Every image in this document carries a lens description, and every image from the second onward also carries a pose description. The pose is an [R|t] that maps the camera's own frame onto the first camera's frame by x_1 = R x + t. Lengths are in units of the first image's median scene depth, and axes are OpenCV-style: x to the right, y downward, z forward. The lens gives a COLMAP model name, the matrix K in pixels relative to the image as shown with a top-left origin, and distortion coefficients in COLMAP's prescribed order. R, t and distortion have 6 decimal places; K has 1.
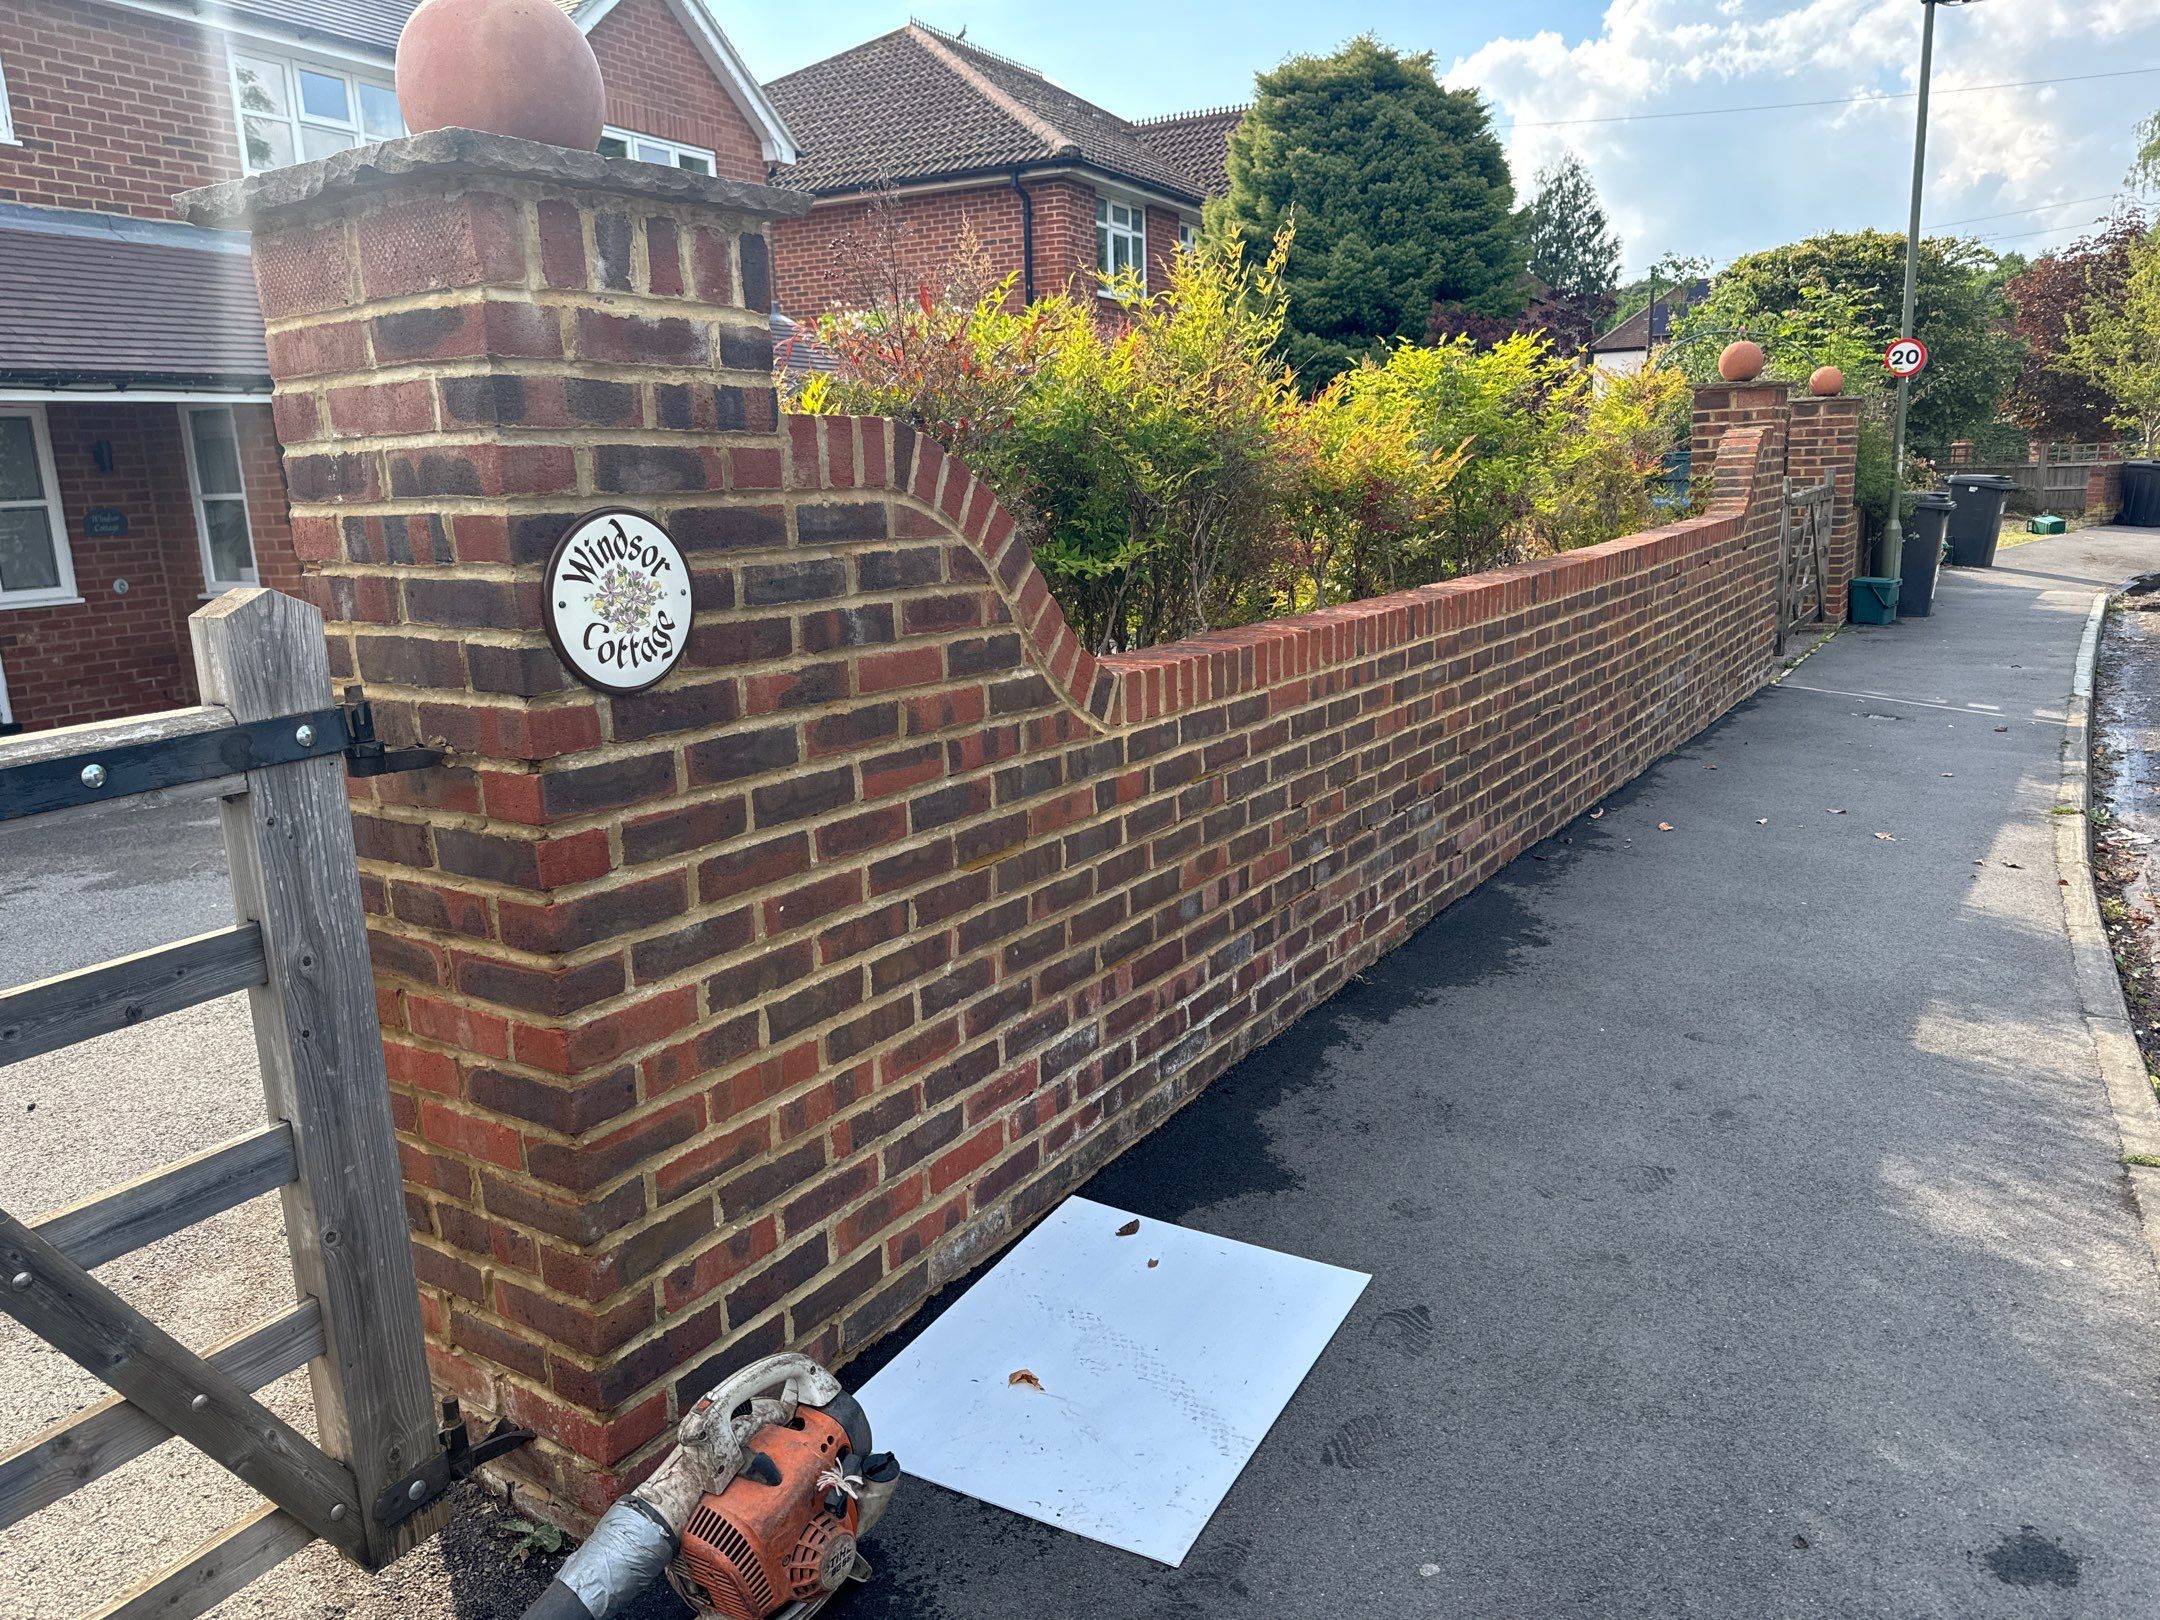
lens RADIAL K [[1523.0, 0, 1088.6], [0, 1523.0, 787.7], [0, 0, 1]] dist [0.048462, -0.046829]
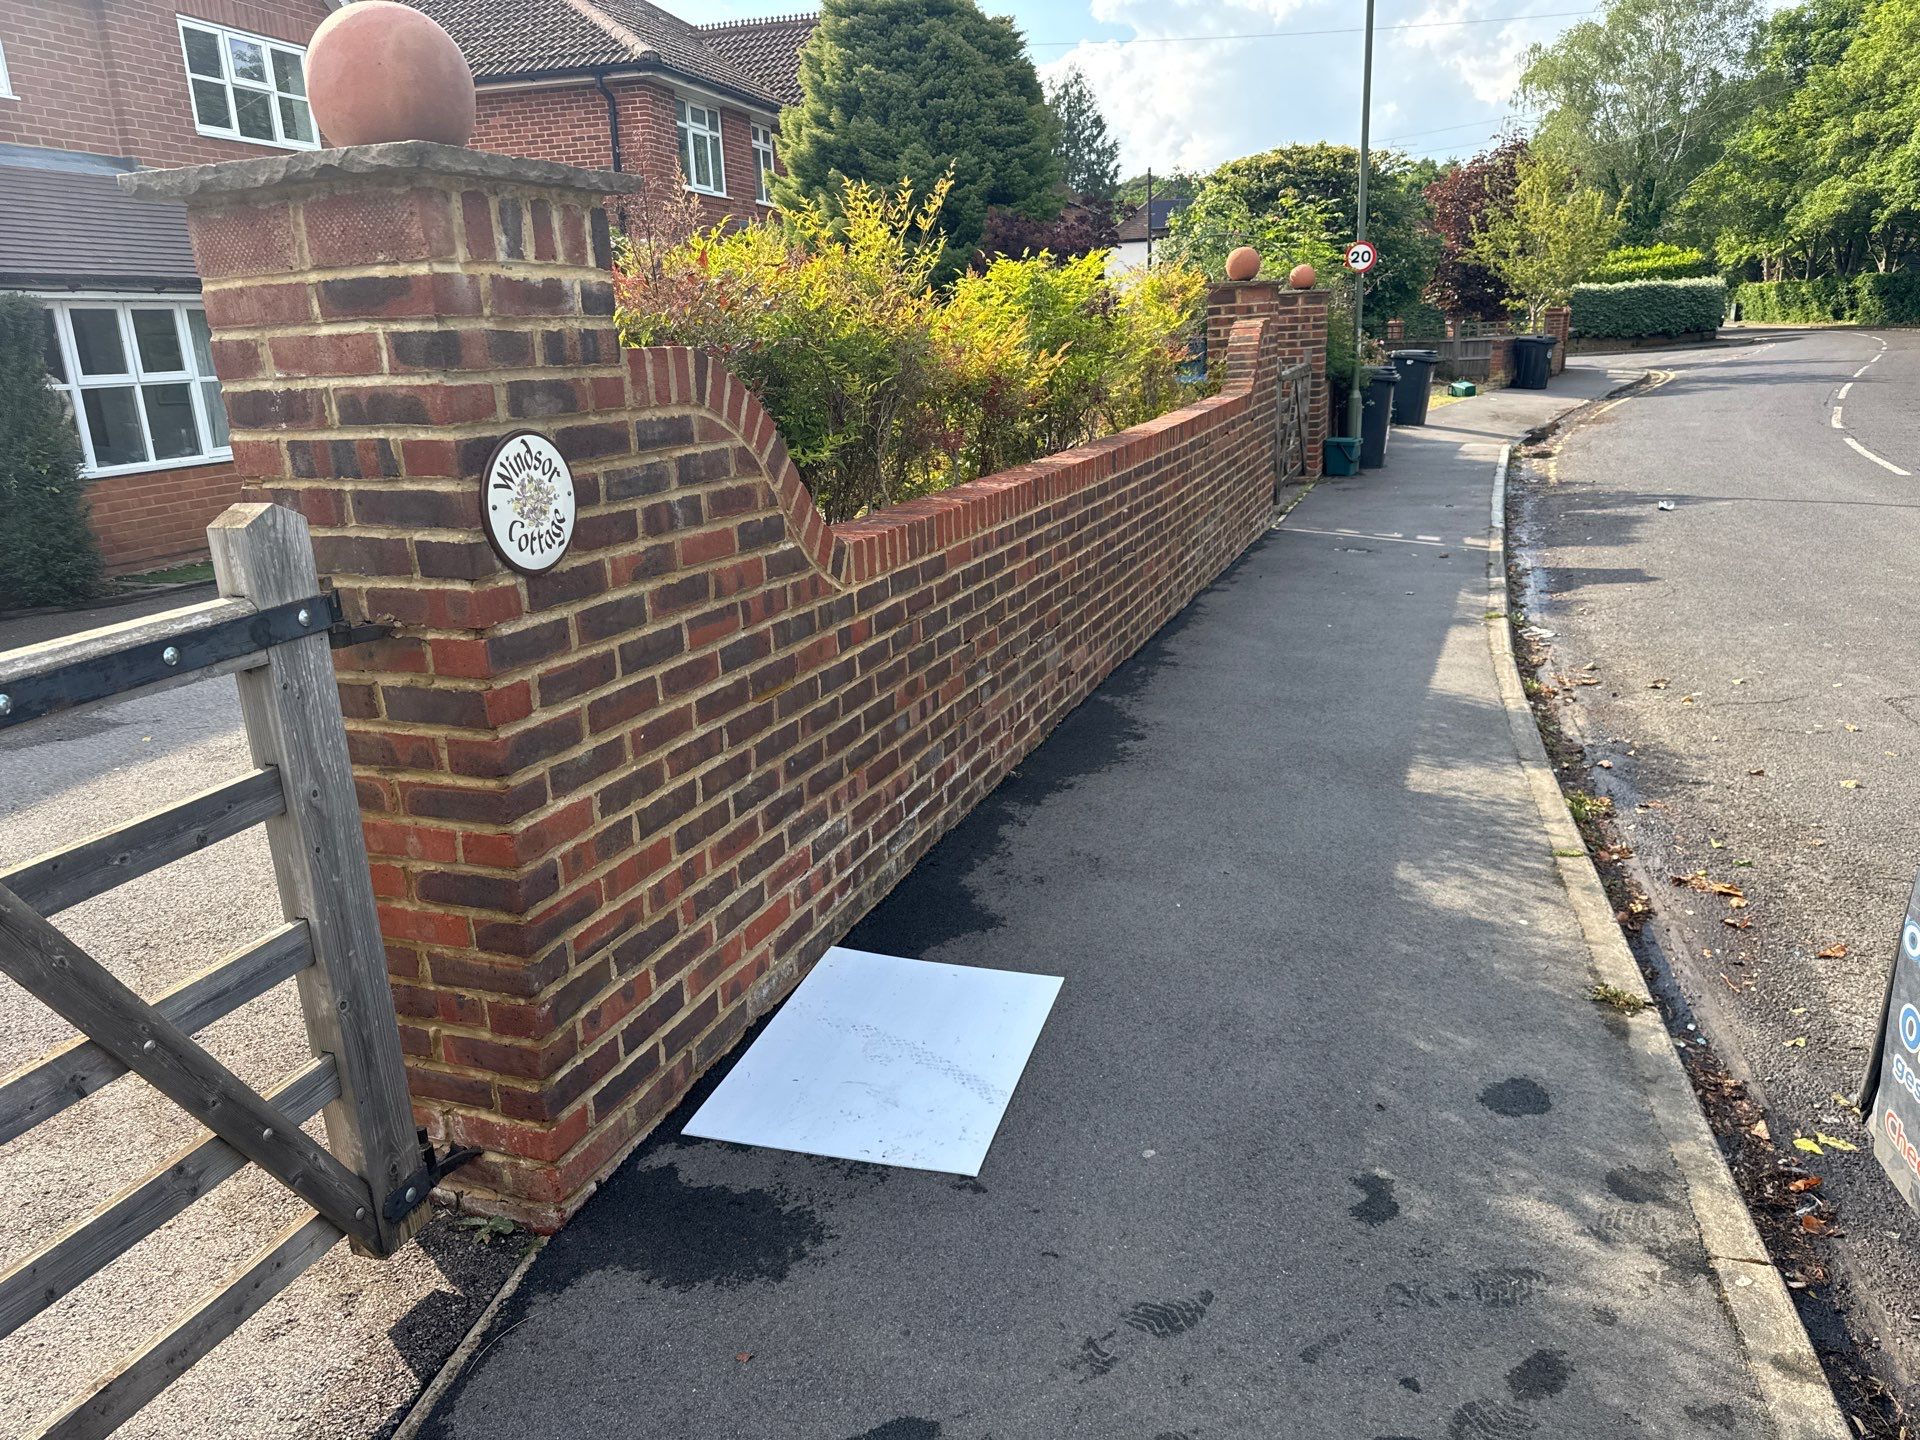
lens RADIAL K [[1353.1, 0, 969.6], [0, 1353.1, 723.4], [0, 0, 1]] dist [0.065269, -0.063707]
pose [[0.976598, -0.066091, 0.204666, -0.121326], [0.052722, 0.996146, 0.070101, 0.001756], [-0.208511, -0.057670, 0.976318, -0.135782]]
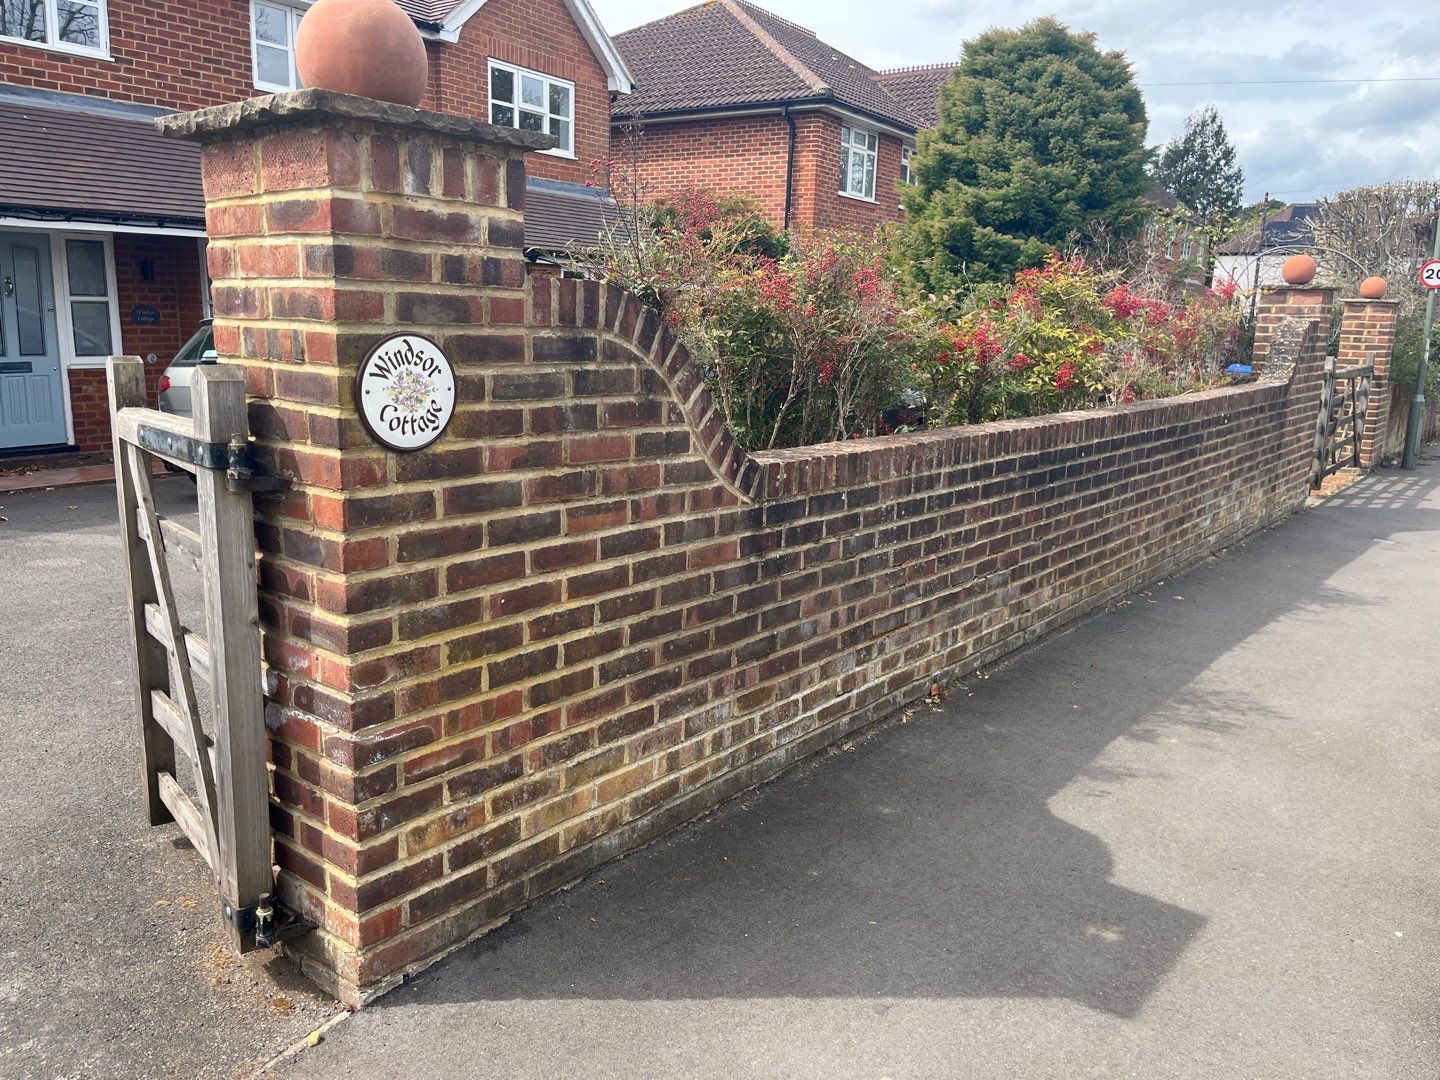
lens RADIAL K [[1106.2, 0, 713.7], [0, 1106.2, 537.0], [0, 0, 1]] dist [0.001437, 0.035973]
pose [[0.992436, 0.080034, -0.093092, 0.075567], [-0.080623, 0.996741, -0.002583, 0.001500], [0.092582, 0.010069, 0.995654, -0.054699]]
